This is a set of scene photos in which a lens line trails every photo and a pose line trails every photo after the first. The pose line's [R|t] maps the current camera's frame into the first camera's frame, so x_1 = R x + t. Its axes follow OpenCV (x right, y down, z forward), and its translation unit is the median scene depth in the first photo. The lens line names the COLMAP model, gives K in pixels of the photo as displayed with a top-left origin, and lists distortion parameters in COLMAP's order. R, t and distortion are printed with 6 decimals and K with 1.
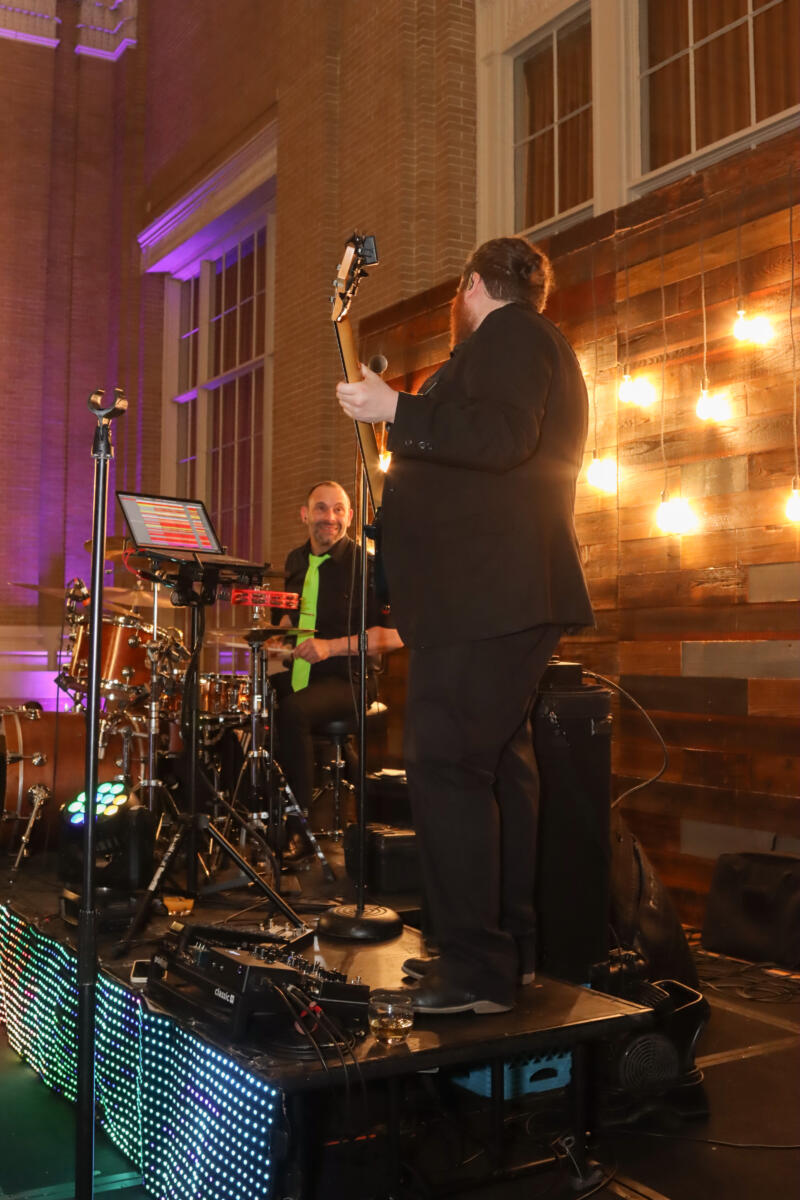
lens RADIAL K [[1309.3, 0, 400.0], [0, 1309.3, 600.0], [0, 0, 1]] dist [-0.127945, 0.064286]
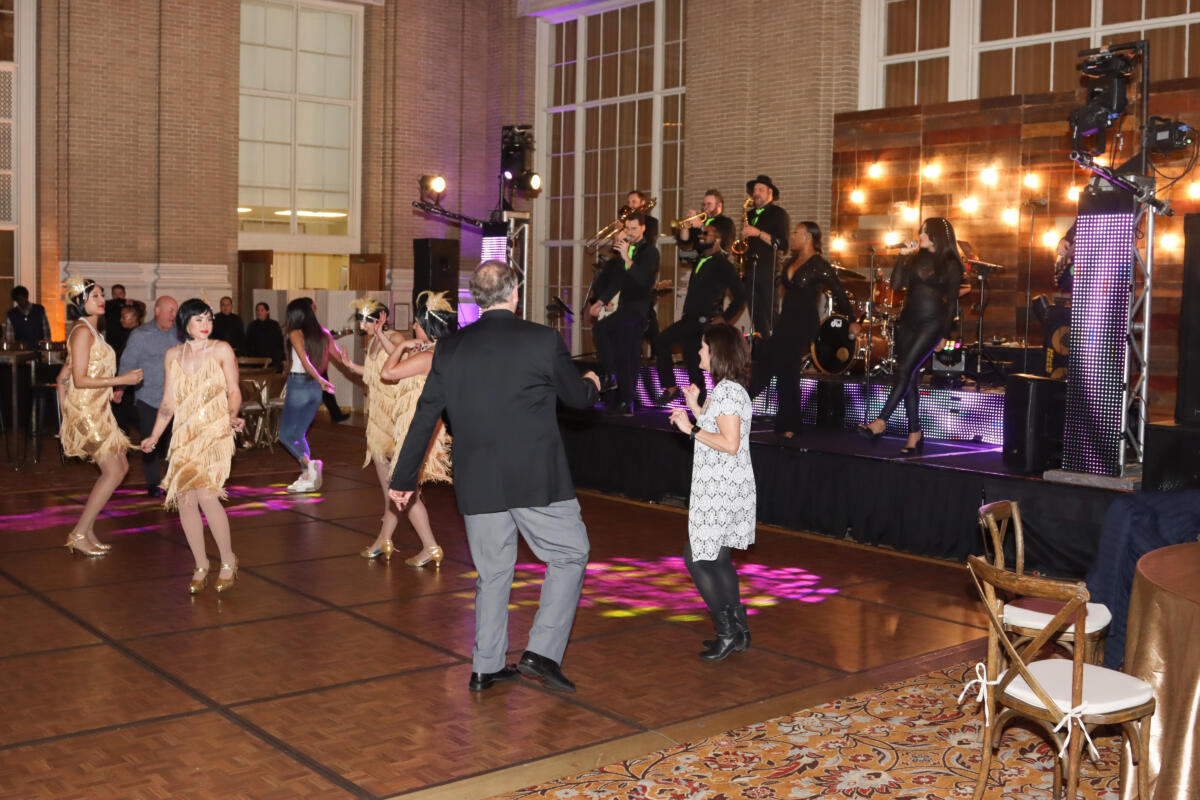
lens RADIAL K [[1309.3, 0, 562.4], [0, 1309.3, 398.5], [0, 0, 1]] dist [-0.127945, 0.064286]
pose [[0.989207, 0.000008, 0.146524, -0.577372], [-0.018202, 0.992261, 0.122827, -0.027821], [-0.145389, -0.124169, 0.981552, -0.675454]]
